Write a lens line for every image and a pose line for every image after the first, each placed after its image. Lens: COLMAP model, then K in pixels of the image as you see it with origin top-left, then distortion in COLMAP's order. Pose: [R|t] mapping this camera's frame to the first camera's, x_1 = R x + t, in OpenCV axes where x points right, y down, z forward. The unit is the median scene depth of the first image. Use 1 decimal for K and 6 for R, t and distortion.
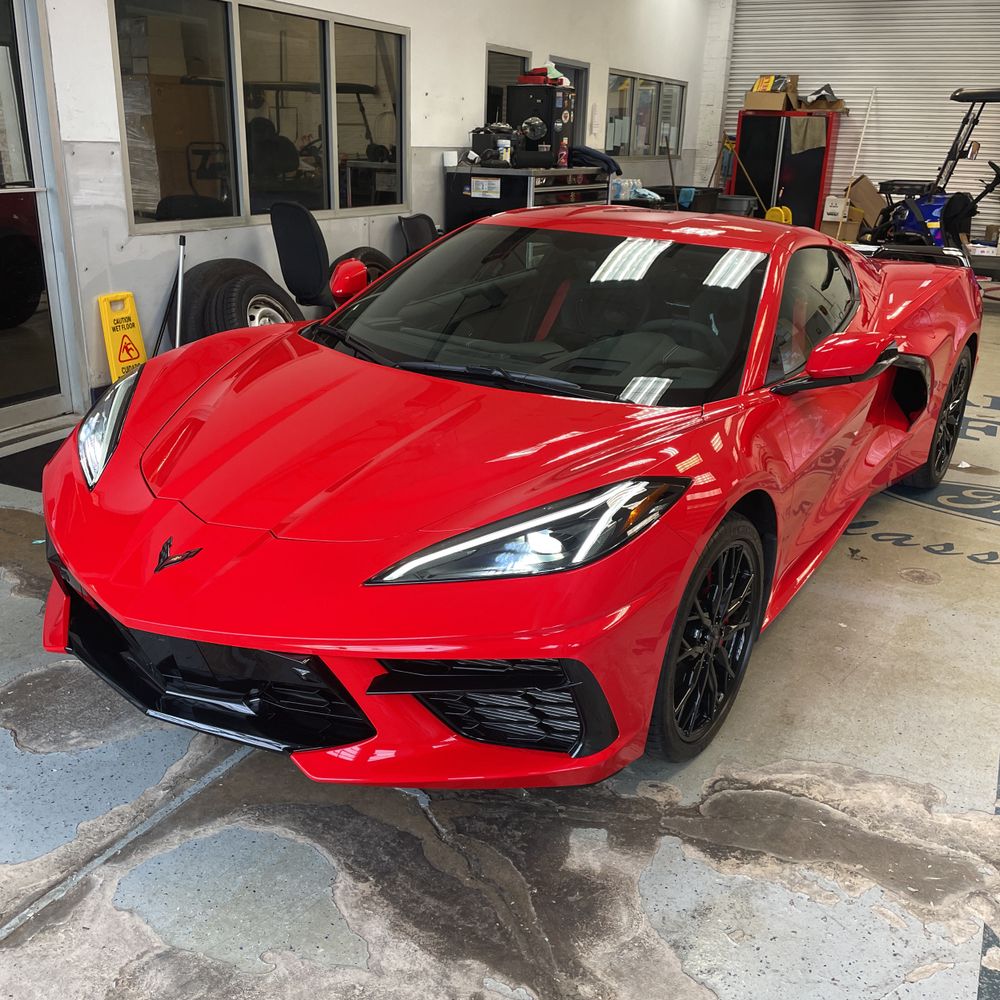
lens RADIAL K [[1020.7, 0, 500.0], [0, 1020.7, 500.0], [0, 0, 1]] dist [0.037090, -0.001231]
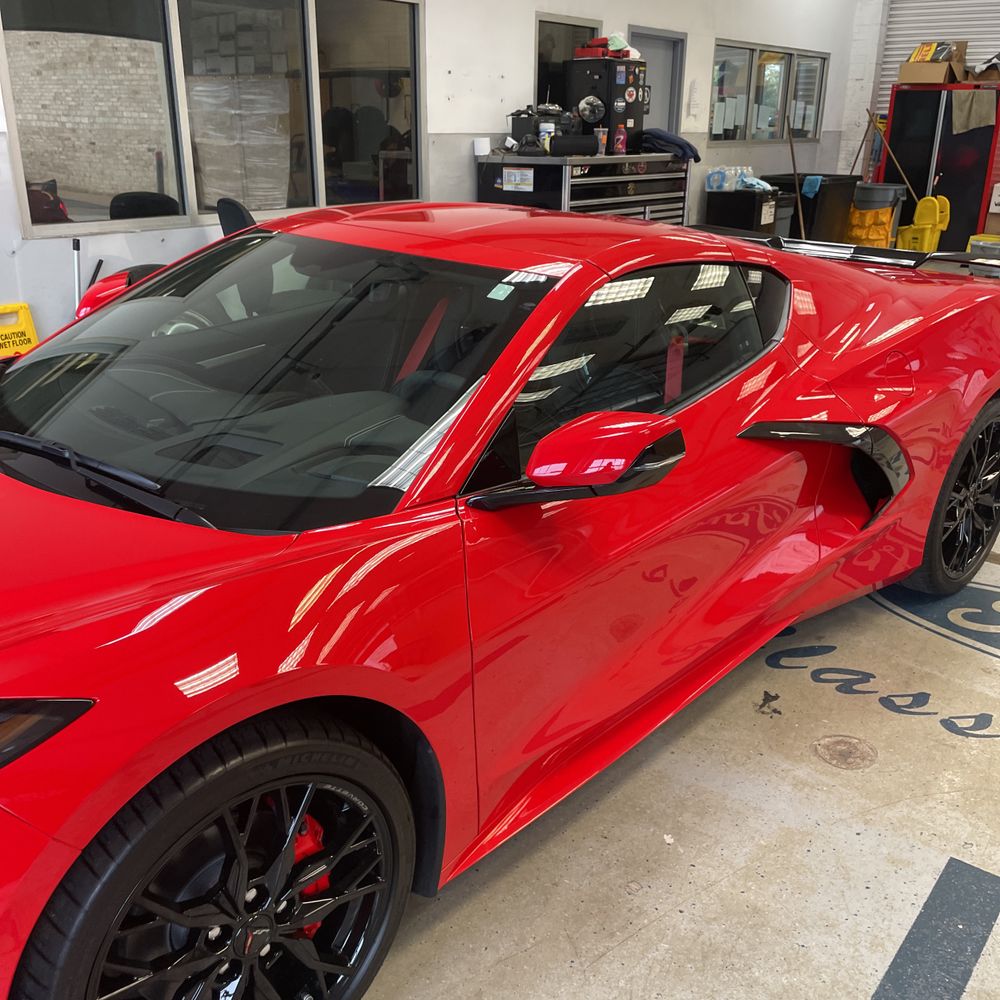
lens RADIAL K [[1021.0, 0, 495.6], [0, 1021.0, 512.9], [0, 0, 1]] dist [0.058294, -0.072256]
pose [[0.981050, 0.048723, -0.187527, 0.139237], [-0.045389, 0.998726, 0.022035, -0.040153], [0.188362, -0.013106, 0.982012, 0.135717]]
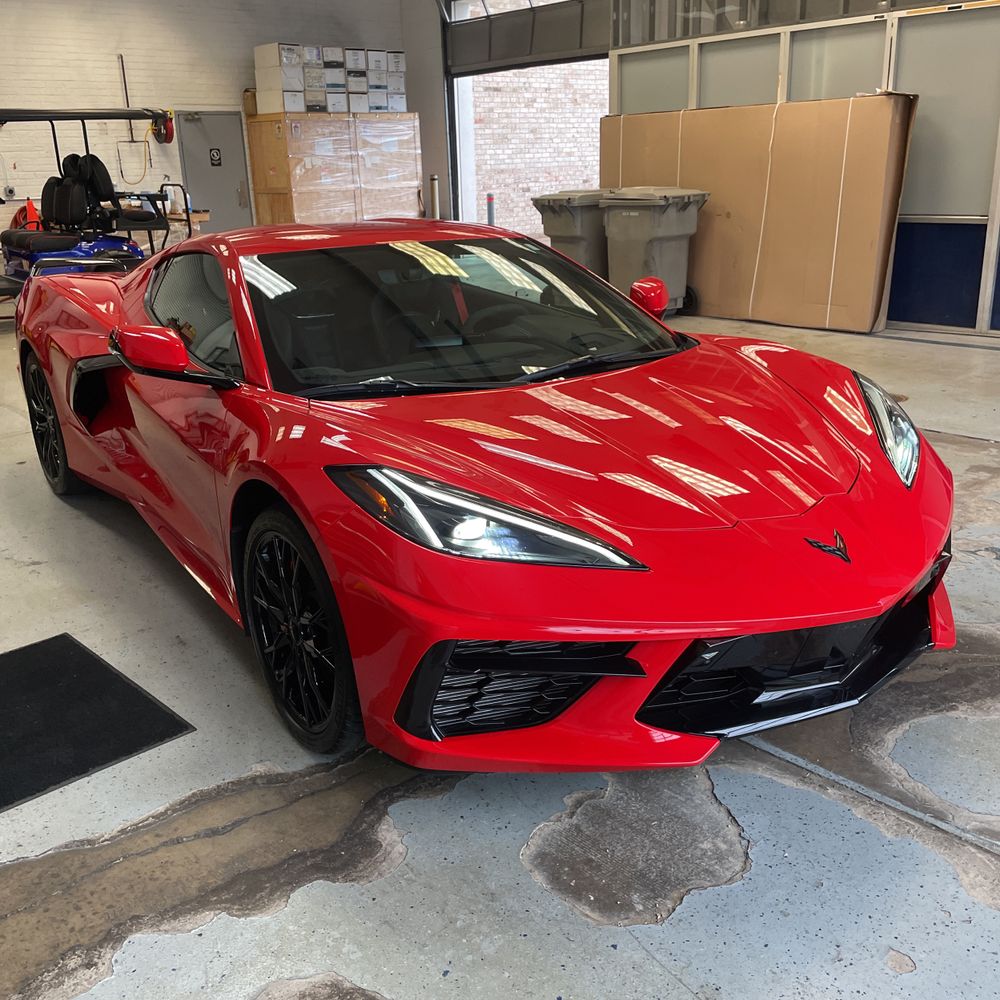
lens RADIAL K [[1011.6, 0, 500.0], [0, 1011.6, 500.0], [0, 0, 1]] dist [0.068298, -0.098120]
pose [[0.357285, -0.331392, 0.873228, -0.356982], [0.348658, 0.914675, 0.204467, -0.085637], [-0.866478, 0.231405, 0.442342, 0.226133]]
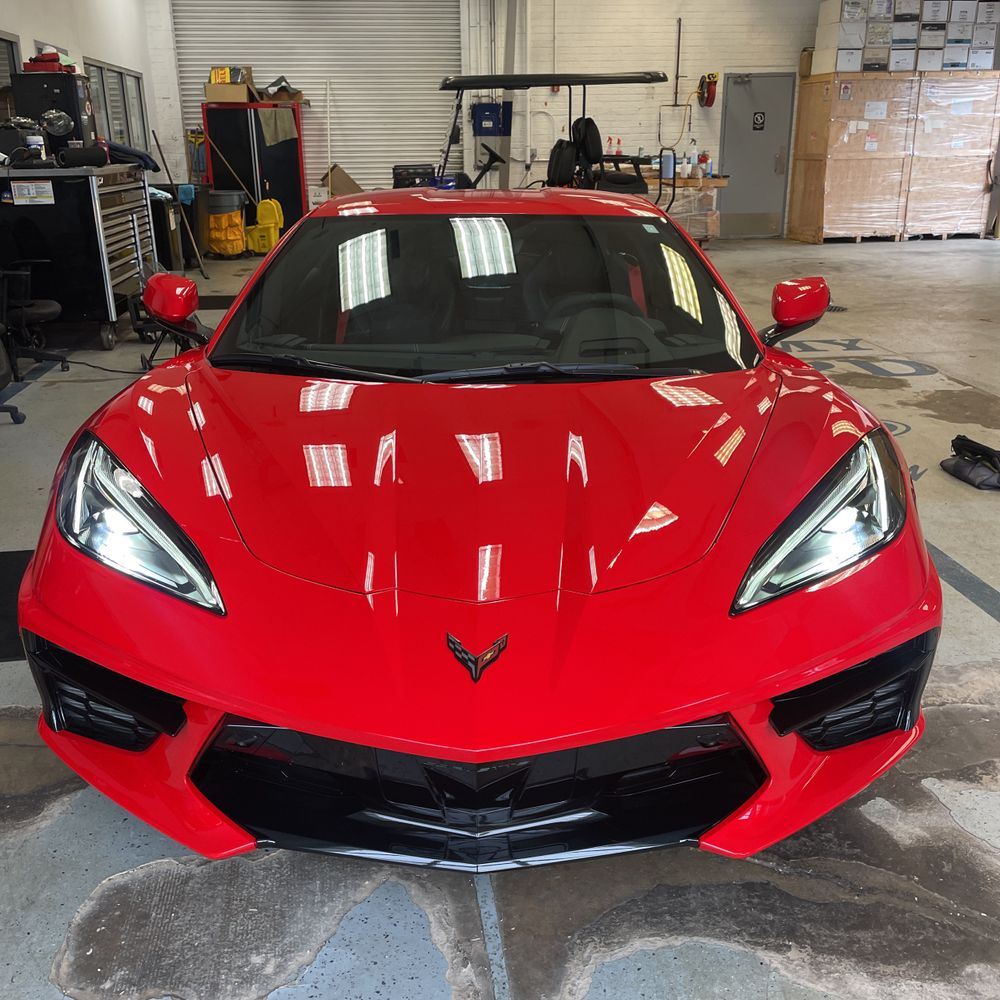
lens RADIAL K [[1011.6, 0, 500.0], [0, 1011.6, 500.0], [0, 0, 1]] dist [0.068298, -0.098120]
pose [[0.828133, -0.222535, 0.514464, -0.179379], [0.221073, 0.973085, 0.065053, -0.027773], [-0.515094, 0.059862, 0.855041, 0.094173]]
